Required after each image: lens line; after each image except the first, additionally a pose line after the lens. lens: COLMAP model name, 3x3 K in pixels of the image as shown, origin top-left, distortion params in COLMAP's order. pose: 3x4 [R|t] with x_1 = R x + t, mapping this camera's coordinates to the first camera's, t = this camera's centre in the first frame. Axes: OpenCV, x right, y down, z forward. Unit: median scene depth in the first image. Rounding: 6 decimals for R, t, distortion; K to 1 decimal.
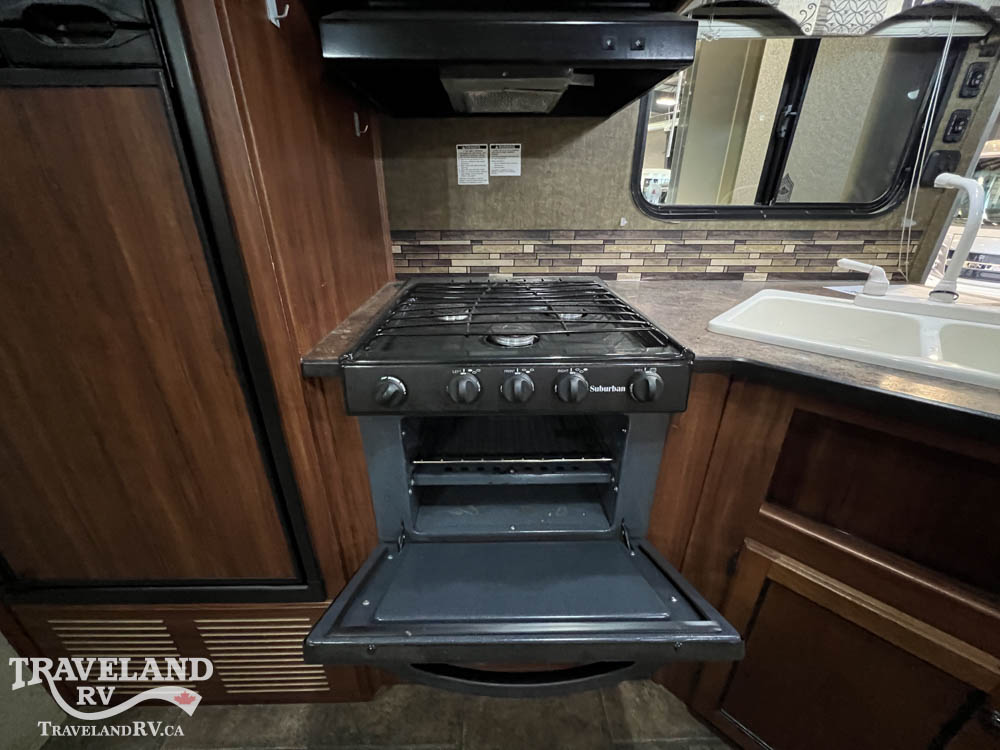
lens RADIAL K [[400.2, 0, 497.7], [0, 400.2, 372.4], [0, 0, 1]] dist [-0.000532, -0.000056]
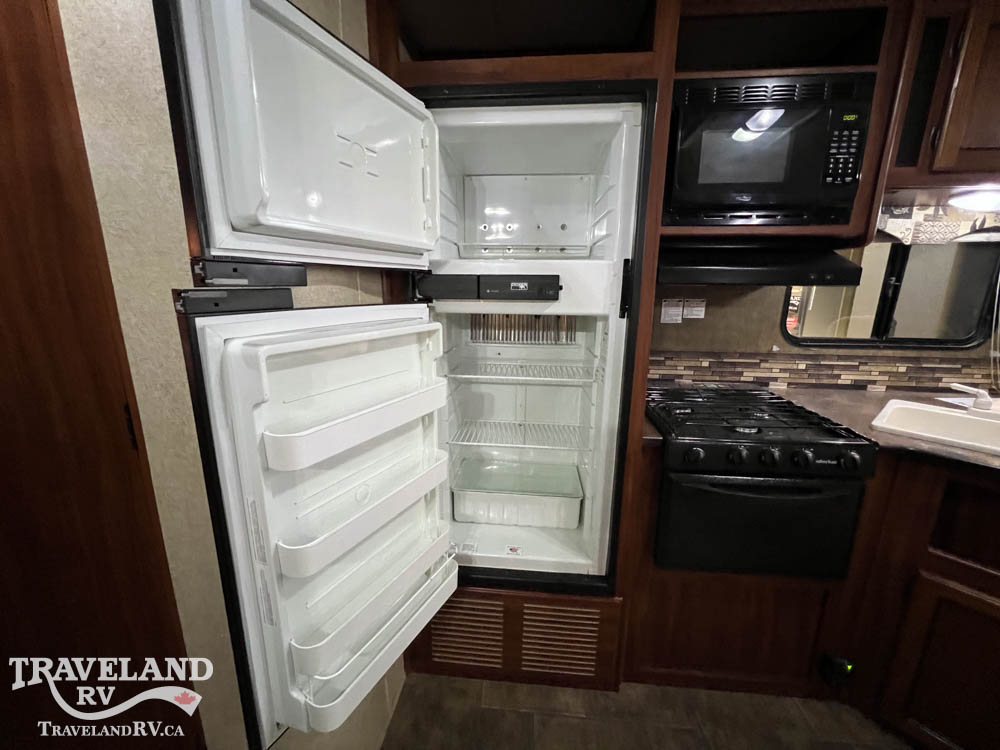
lens RADIAL K [[402.7, 0, 494.9], [0, 402.7, 372.7], [0, 0, 1]] dist [-0.000509, 0.000407]
pose [[0.994572, 0.031726, -0.099095, -0.540649], [-0.050065, 0.980802, -0.188468, 0.034969], [0.091213, 0.192407, 0.977067, -0.492747]]
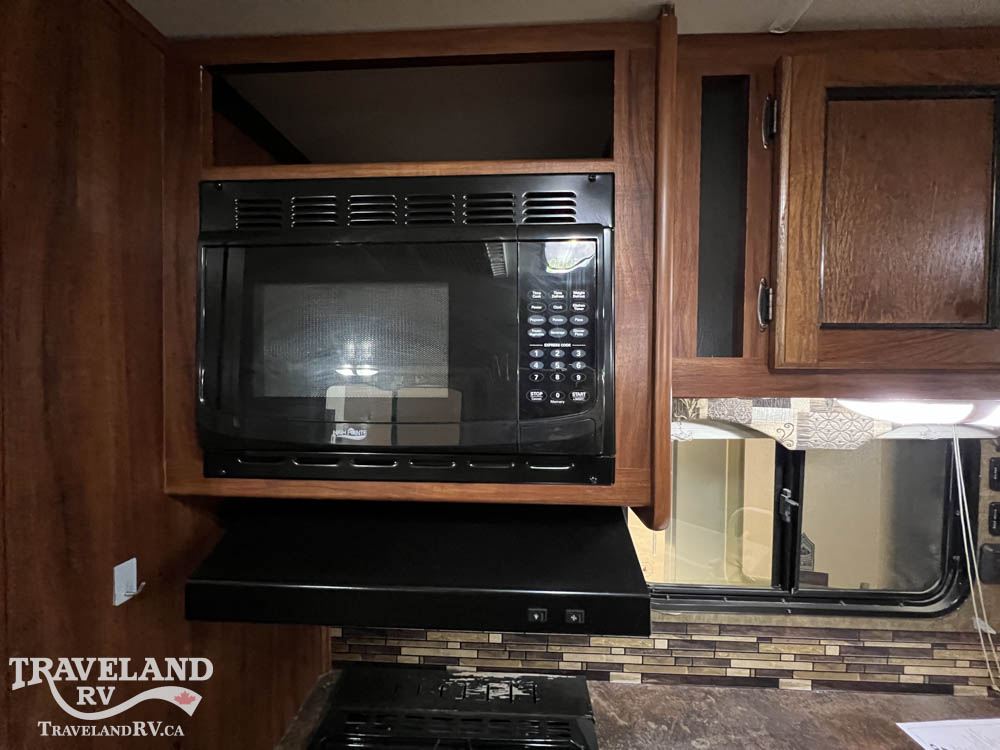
lens RADIAL K [[400.2, 0, 497.7], [0, 400.2, 372.4], [0, 0, 1]] dist [-0.000532, -0.000056]
pose [[0.998167, 0.006846, -0.060136, 0.128423], [-0.029328, 0.923852, -0.381625, -0.504020], [0.052944, 0.382689, 0.922359, 0.046185]]
